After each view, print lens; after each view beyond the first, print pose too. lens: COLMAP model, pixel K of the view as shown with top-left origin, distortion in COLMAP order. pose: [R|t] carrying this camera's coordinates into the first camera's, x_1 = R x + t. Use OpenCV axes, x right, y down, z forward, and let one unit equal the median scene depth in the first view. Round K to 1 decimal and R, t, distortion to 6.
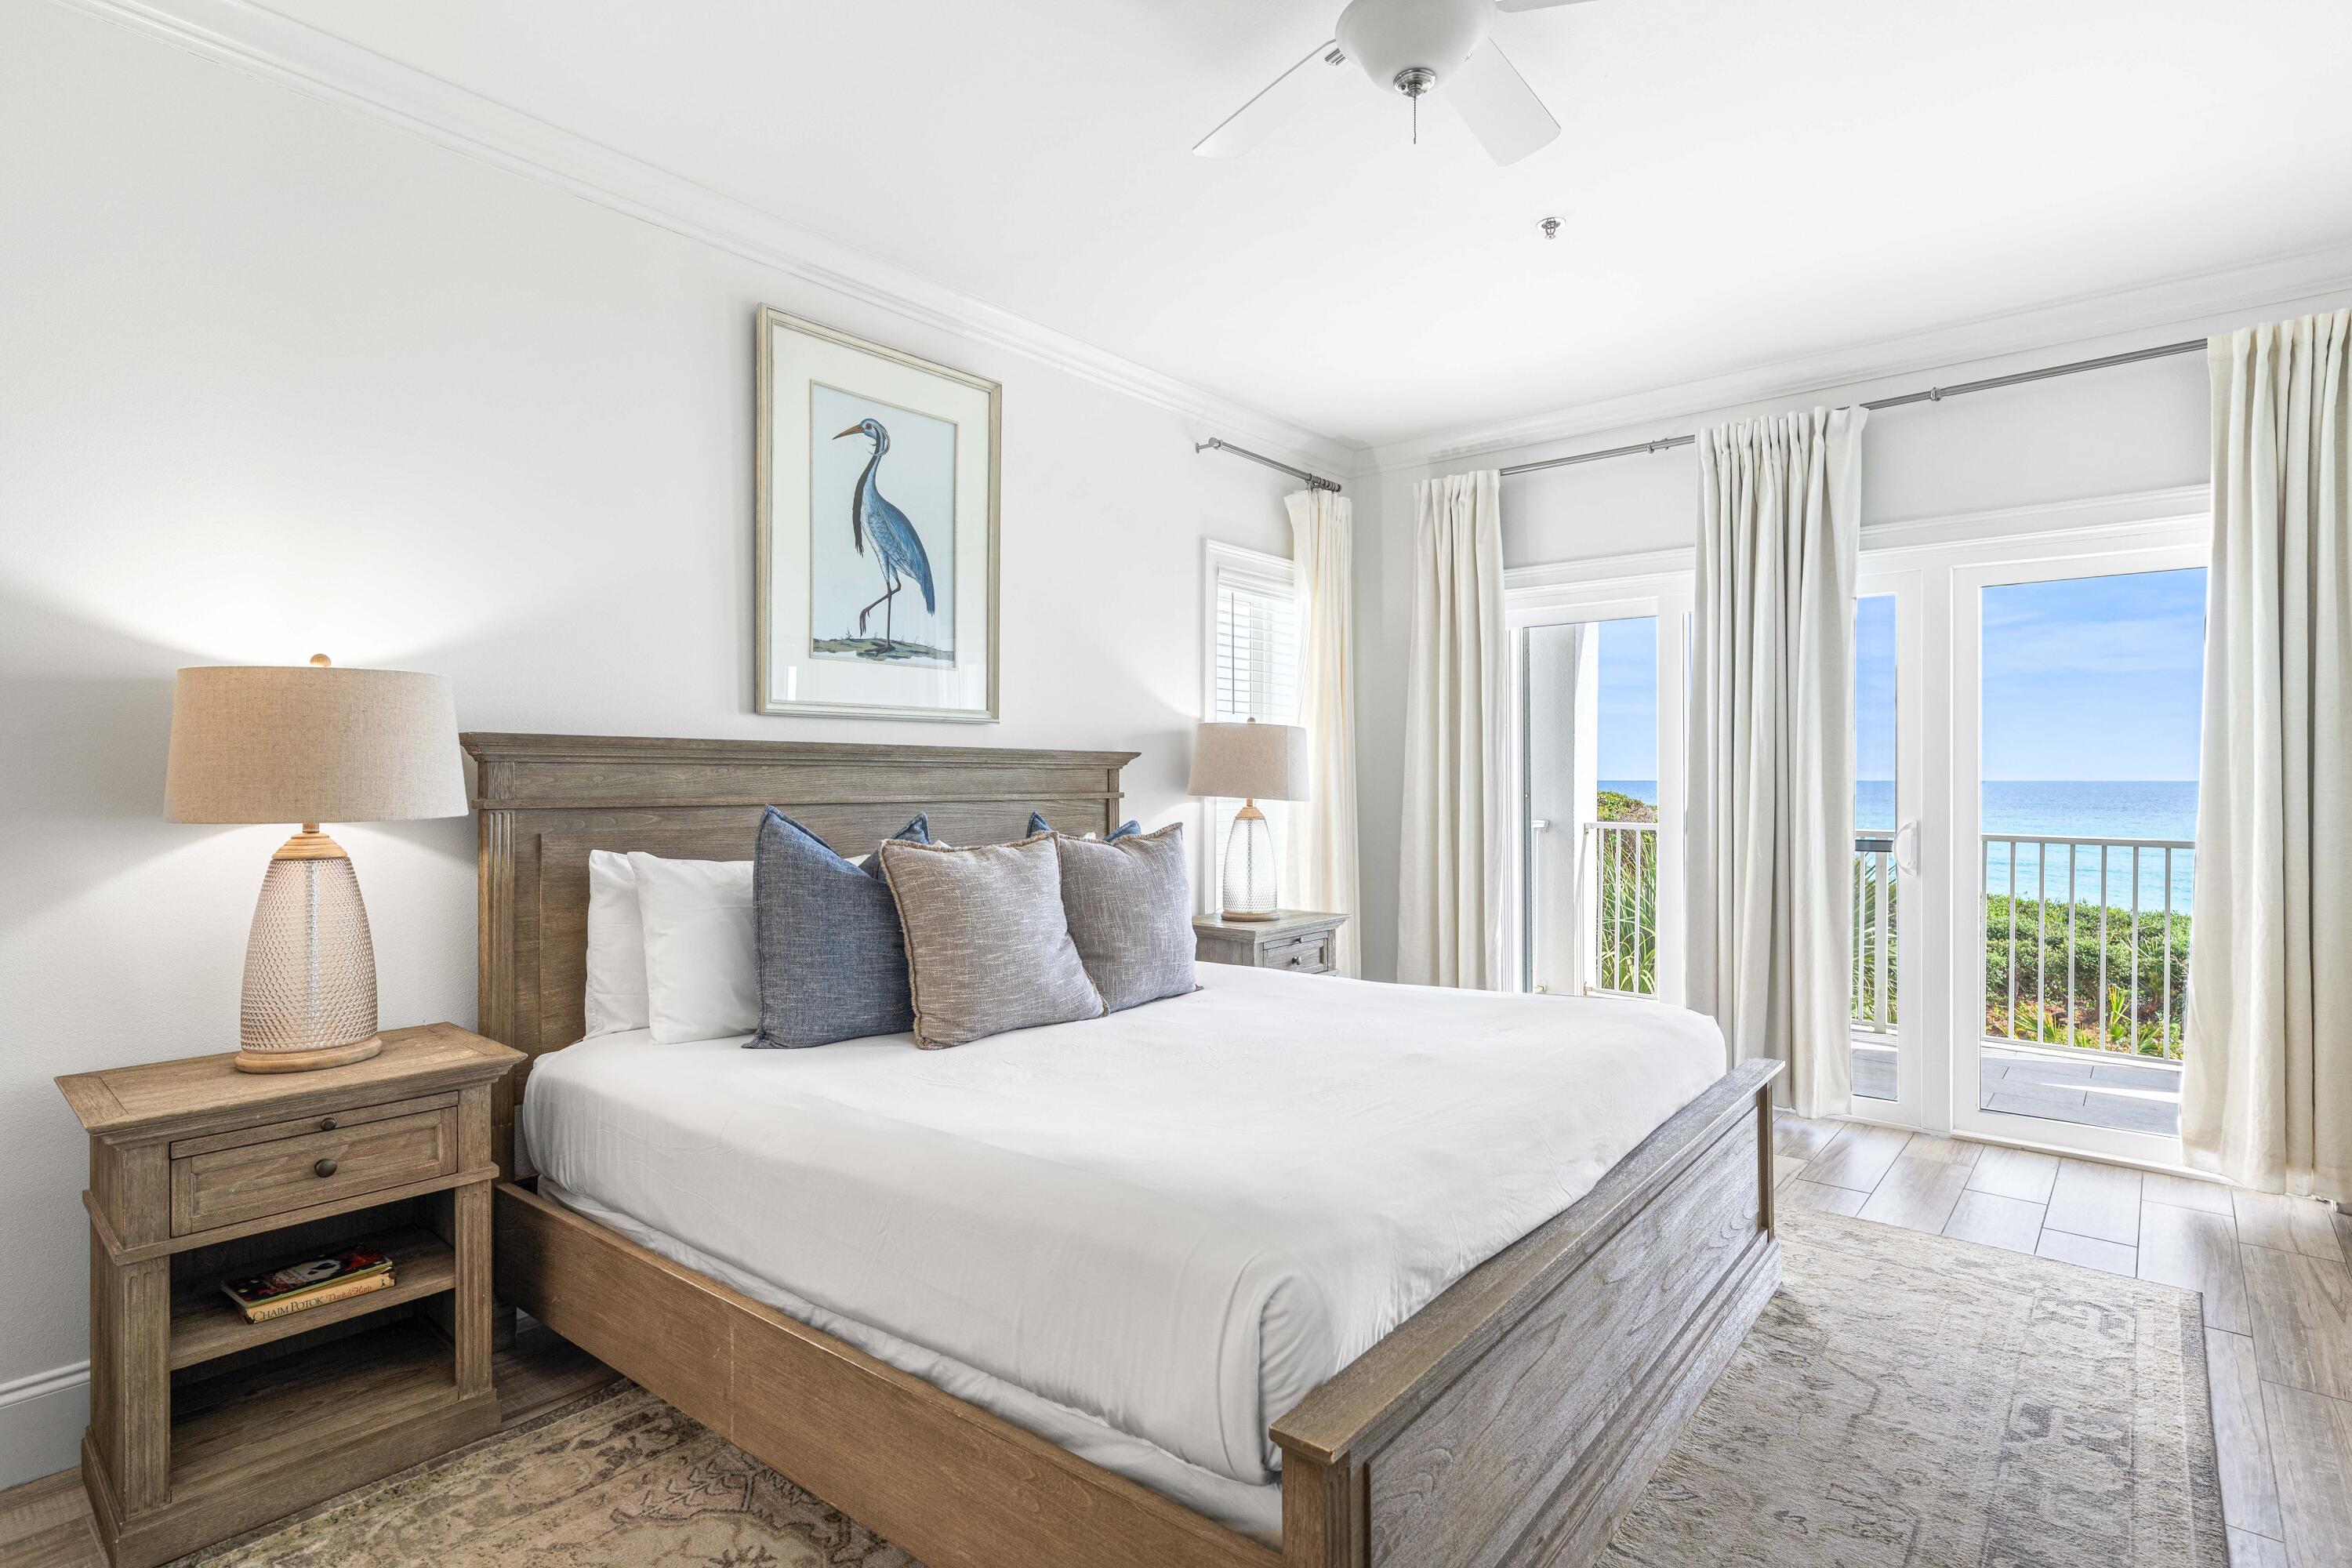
lens RADIAL K [[1218.3, 0, 1164.5], [0, 1218.3, 781.3], [0, 0, 1]] dist [-0.002148, 0.000221]
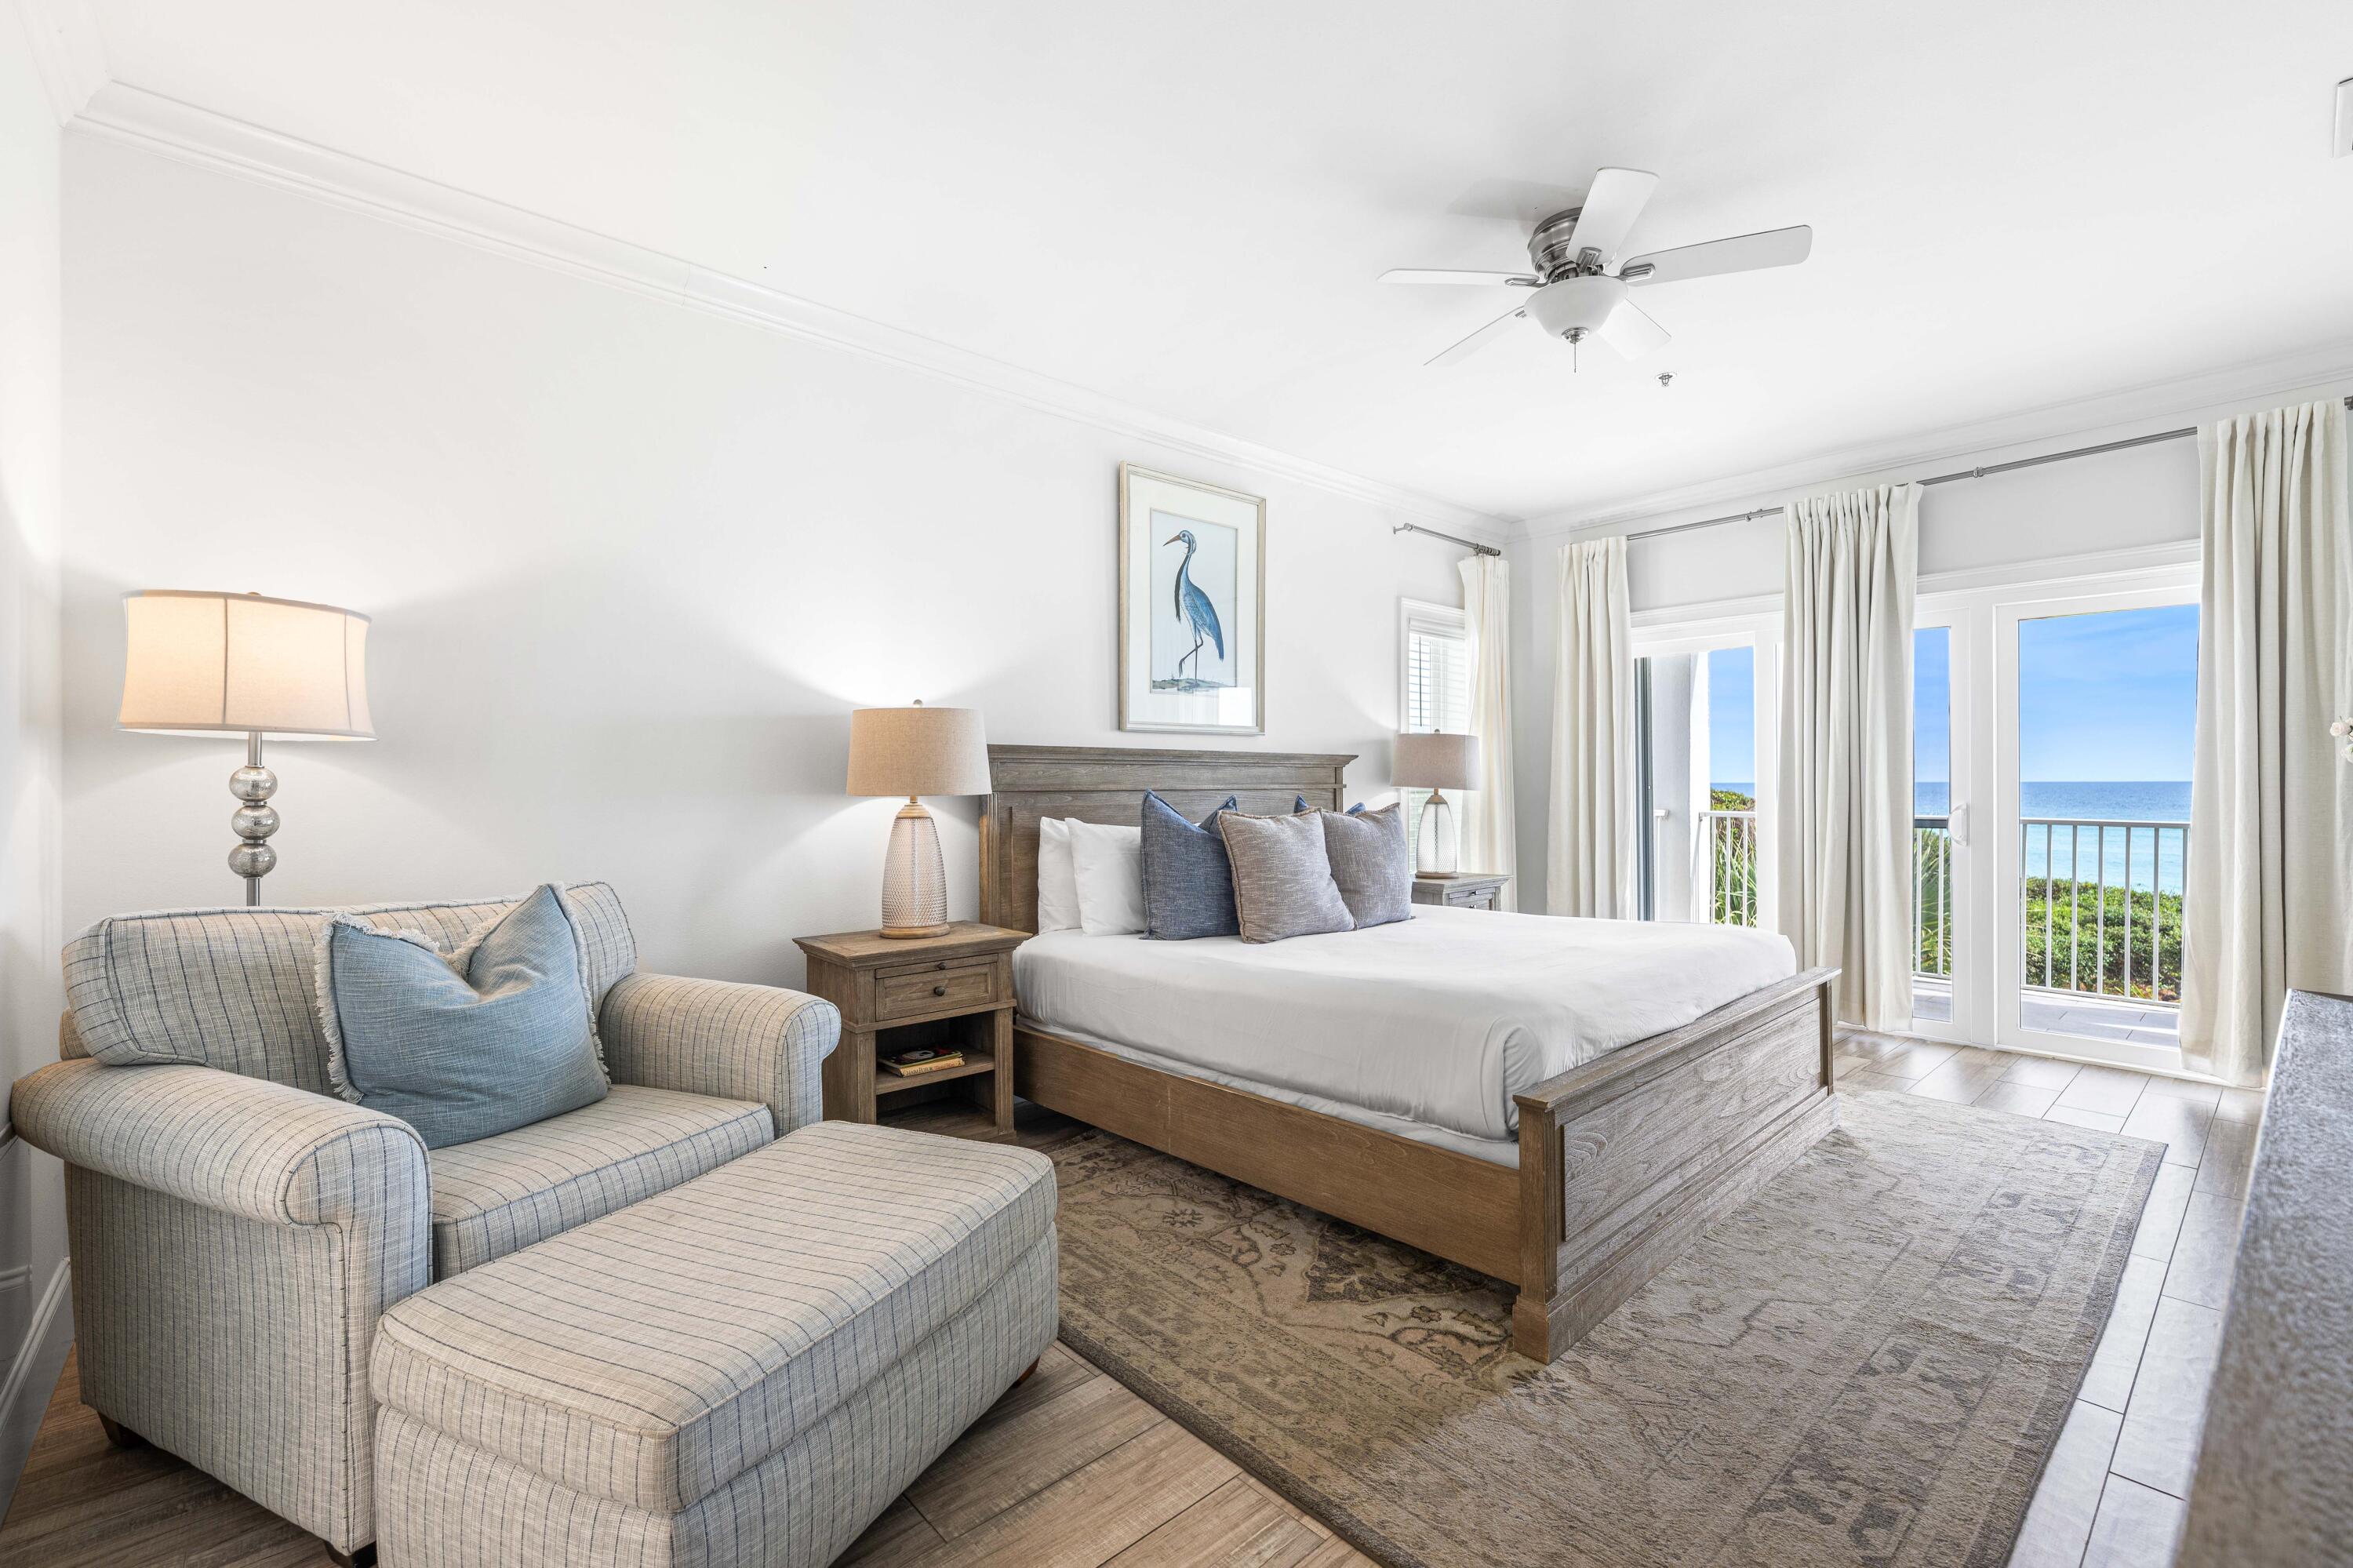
lens RADIAL K [[1050.7, 0, 1193.9], [0, 1050.7, 788.3], [0, 0, 1]] dist [-0.003205, -0.001238]
pose [[0.992788, -0.005141, -0.119770, -0.082456], [0.005544, 0.999980, 0.003036, 0.012379], [0.119752, -0.003678, 0.992797, -0.276517]]
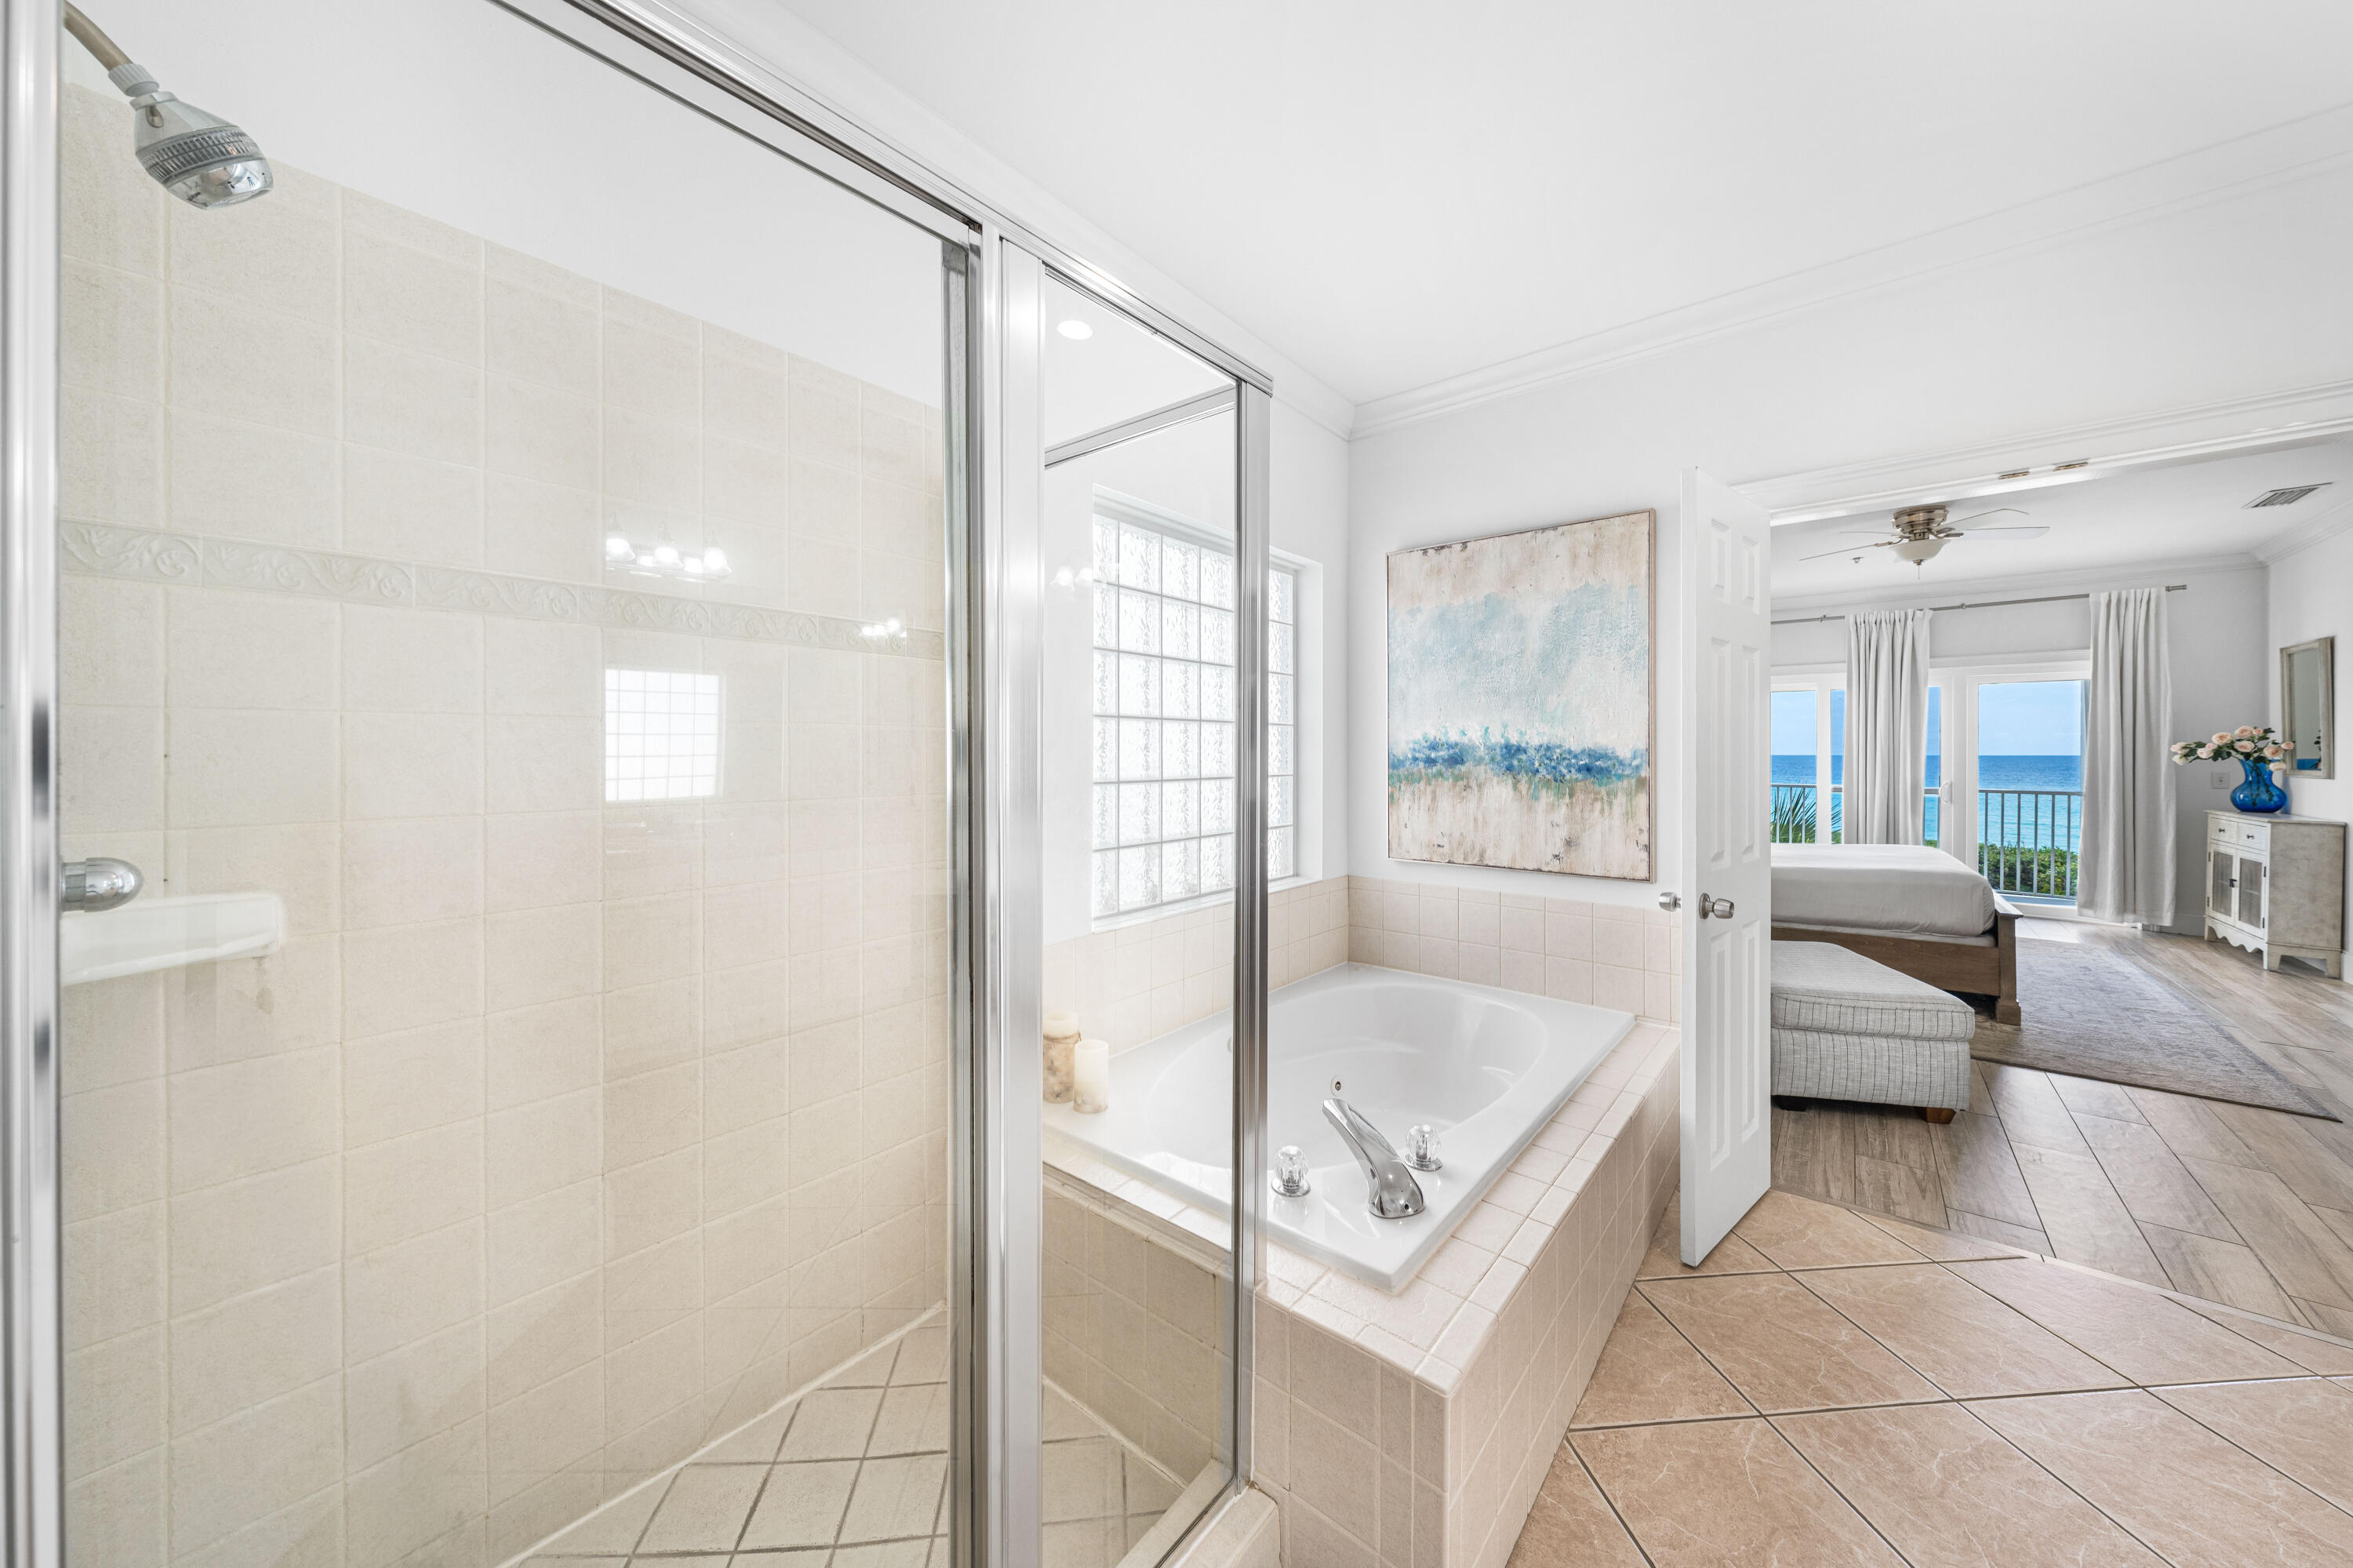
lens RADIAL K [[807.3, 0, 1220.0], [0, 807.3, 754.1], [0, 0, 1]] dist [-0.000730, -0.000038]
pose [[0.999740, 0.000274, 0.022795, -1.207447], [-0.000280, 1.000000, 0.000277, -0.029379], [-0.022795, -0.000284, 0.999740, -0.788360]]
